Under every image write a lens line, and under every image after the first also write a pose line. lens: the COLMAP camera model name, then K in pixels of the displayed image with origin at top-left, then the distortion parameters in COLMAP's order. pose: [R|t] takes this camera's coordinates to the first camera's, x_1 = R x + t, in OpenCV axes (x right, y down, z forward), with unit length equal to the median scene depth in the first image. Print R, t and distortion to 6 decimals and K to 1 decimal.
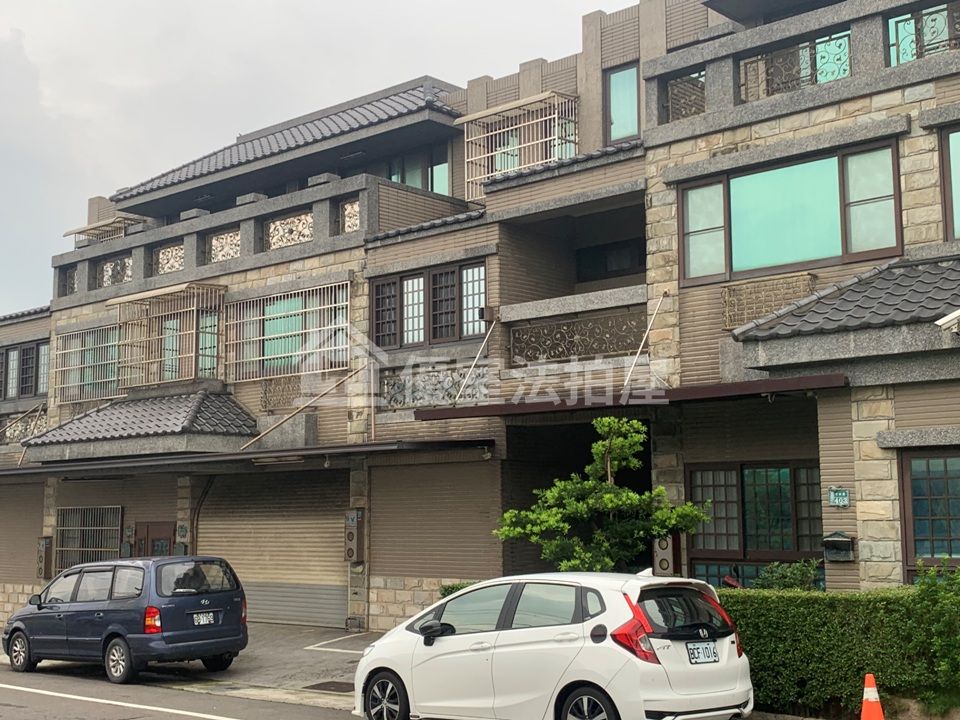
lens RADIAL K [[1271.2, 0, 464.3], [0, 1271.2, 344.3], [0, 0, 1]] dist [0.255735, -1.082030]
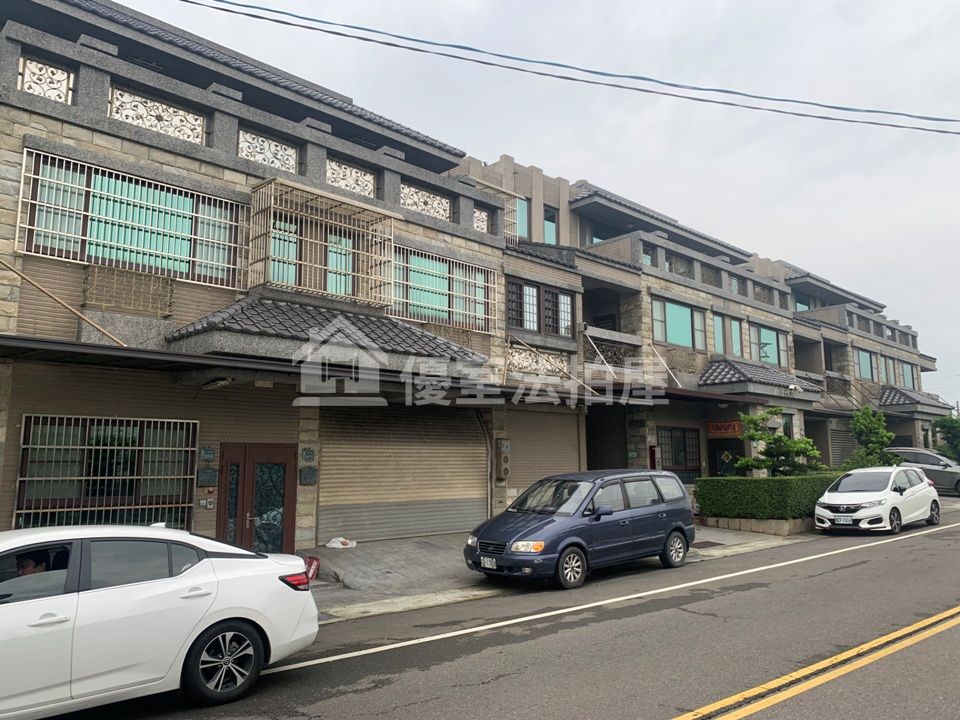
lens RADIAL K [[730.0, 0, 493.2], [0, 730.0, 353.3], [0, 0, 1]] dist [0.107959, -0.199998]
pose [[0.046722, 0.162284, 0.985637, -0.879345], [-0.124890, 0.979922, -0.155422, 0.164152], [-0.991070, -0.115835, 0.066052, 0.989606]]
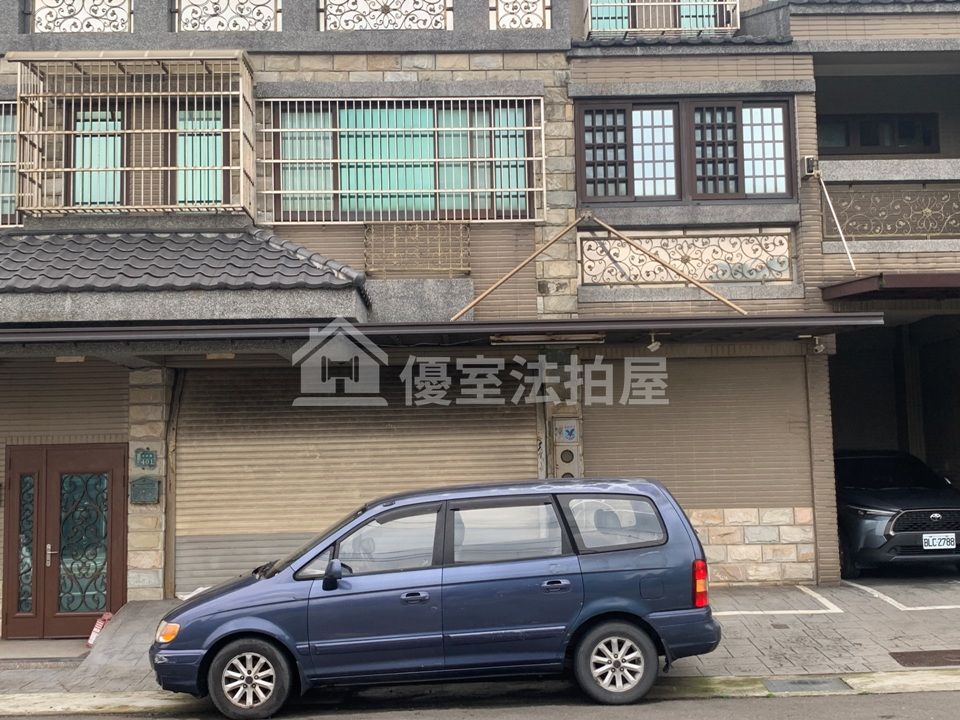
lens RADIAL K [[1111.8, 0, 484.9], [0, 1111.8, 353.8], [0, 0, 1]] dist [0.218999, -0.748655]
pose [[0.720523, 0.062881, 0.690574, -0.557679], [-0.077018, 0.996975, -0.010422, 0.105188], [-0.689140, -0.045678, 0.723187, 0.597539]]
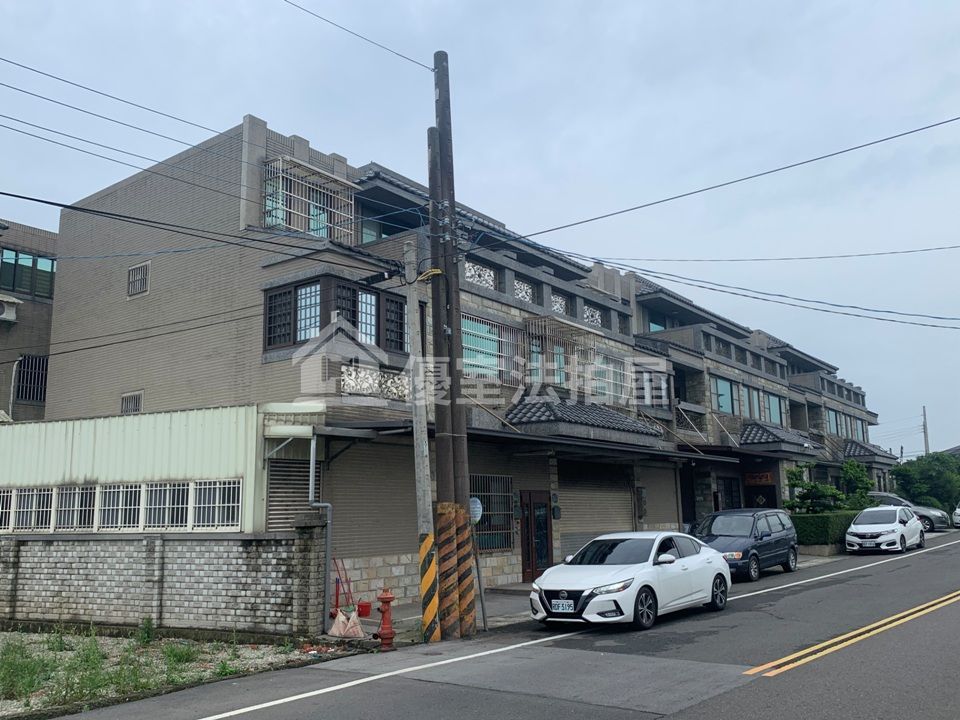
lens RADIAL K [[817.5, 0, 480.8], [0, 817.5, 321.5], [0, 0, 1]] dist [-0.010429, -0.012995]
pose [[-0.088548, 0.235029, 0.967947, -1.291927], [-0.123700, 0.961646, -0.244815, 0.220002], [-0.988361, -0.141413, -0.056079, 1.356994]]
